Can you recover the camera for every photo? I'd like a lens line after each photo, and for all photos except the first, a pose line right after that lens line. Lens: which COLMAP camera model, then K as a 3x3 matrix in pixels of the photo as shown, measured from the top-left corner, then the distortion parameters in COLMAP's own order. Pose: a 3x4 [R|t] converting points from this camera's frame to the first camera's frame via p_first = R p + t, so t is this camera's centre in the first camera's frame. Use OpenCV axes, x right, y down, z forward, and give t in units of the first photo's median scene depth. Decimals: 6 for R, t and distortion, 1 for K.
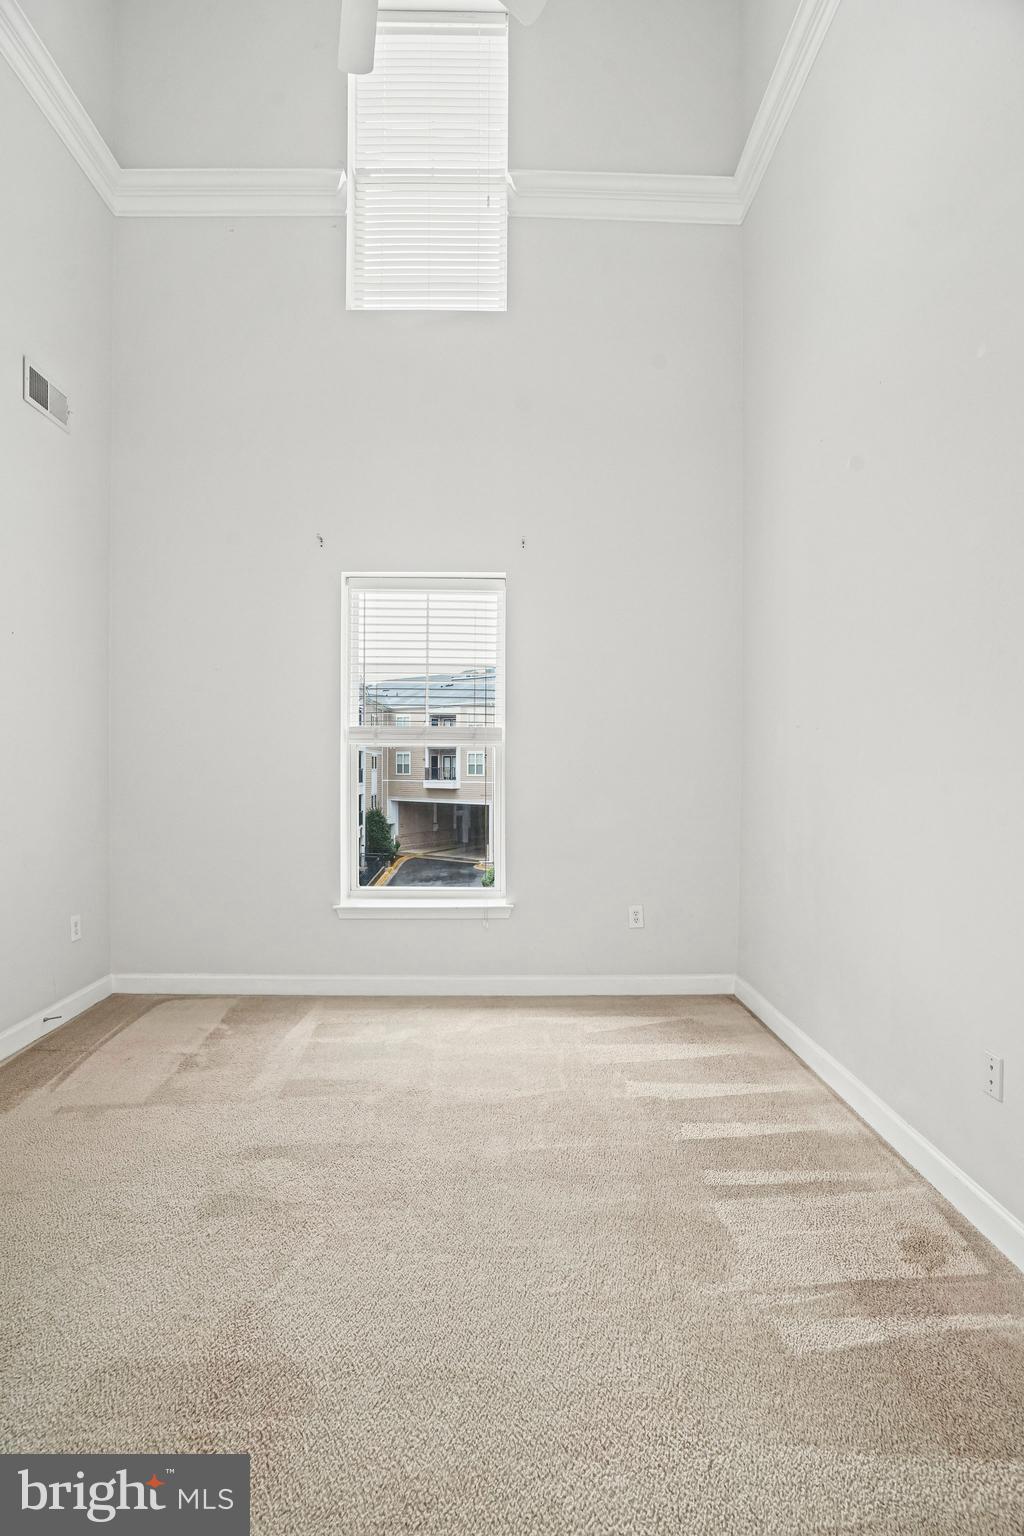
lens RADIAL K [[752.7, 0, 511.2], [0, 752.7, 776.6], [0, 0, 1]] dist [-0.000684, -0.025092]
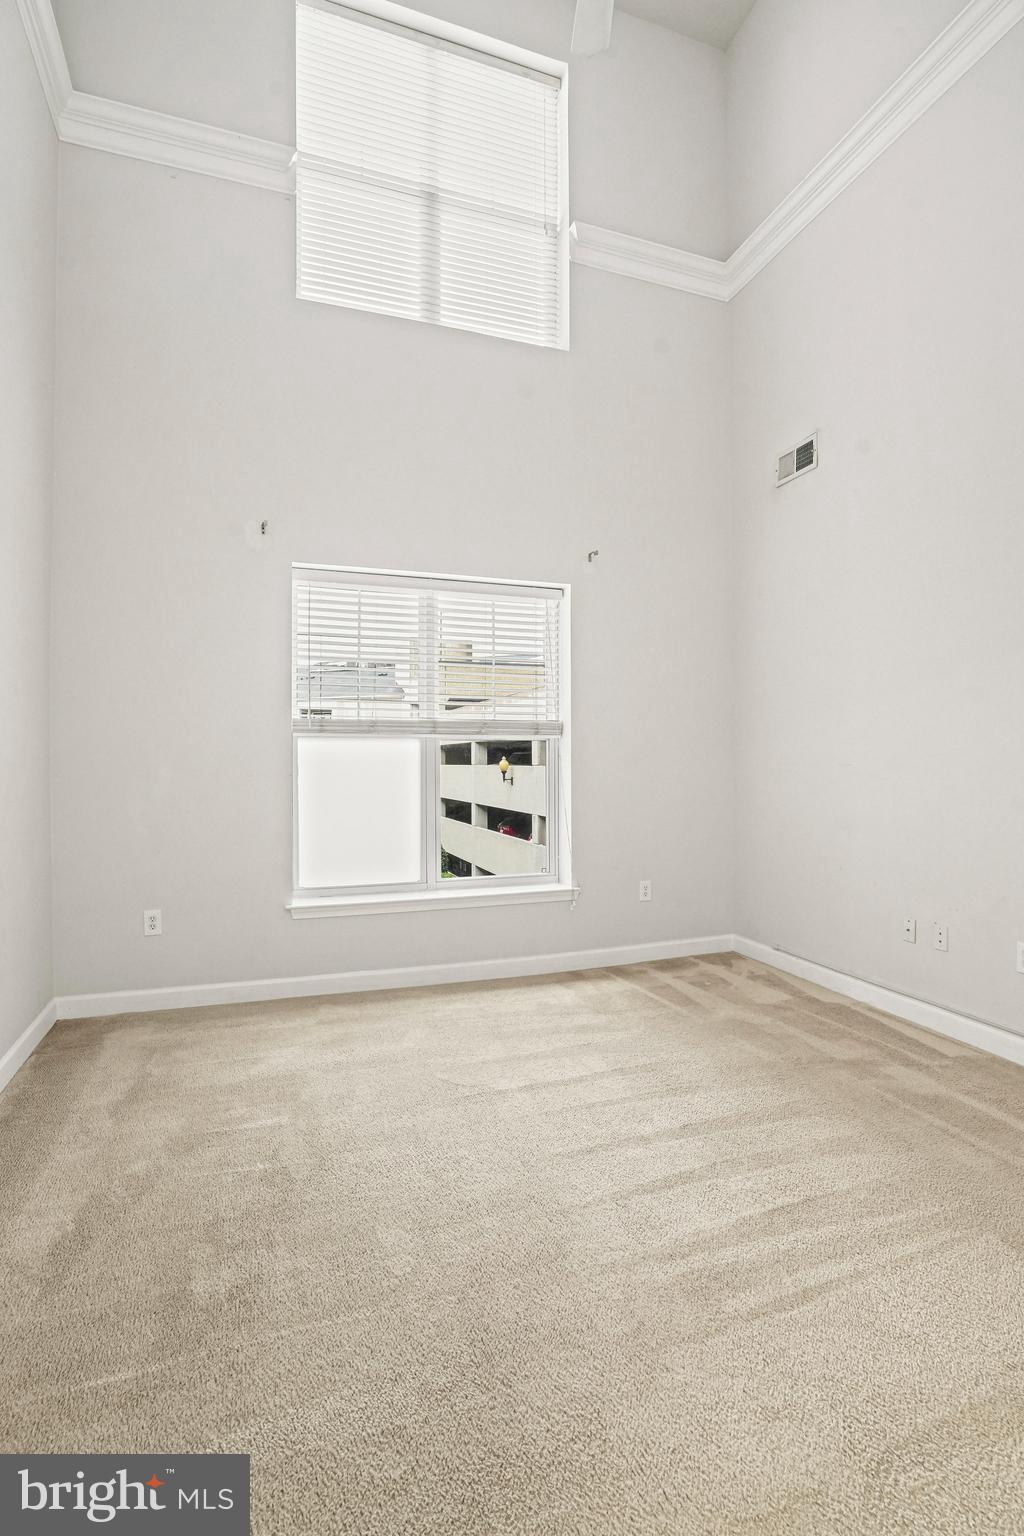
lens RADIAL K [[749.4, 0, 513.2], [0, 749.4, 754.8], [0, 0, 1]] dist [-0.002513, 0.001917]
pose [[0.947808, -0.003594, 0.318823, -0.318839], [0.010493, 0.999746, -0.019924, 0.000939], [-0.318670, 0.022230, 0.947605, -0.009552]]
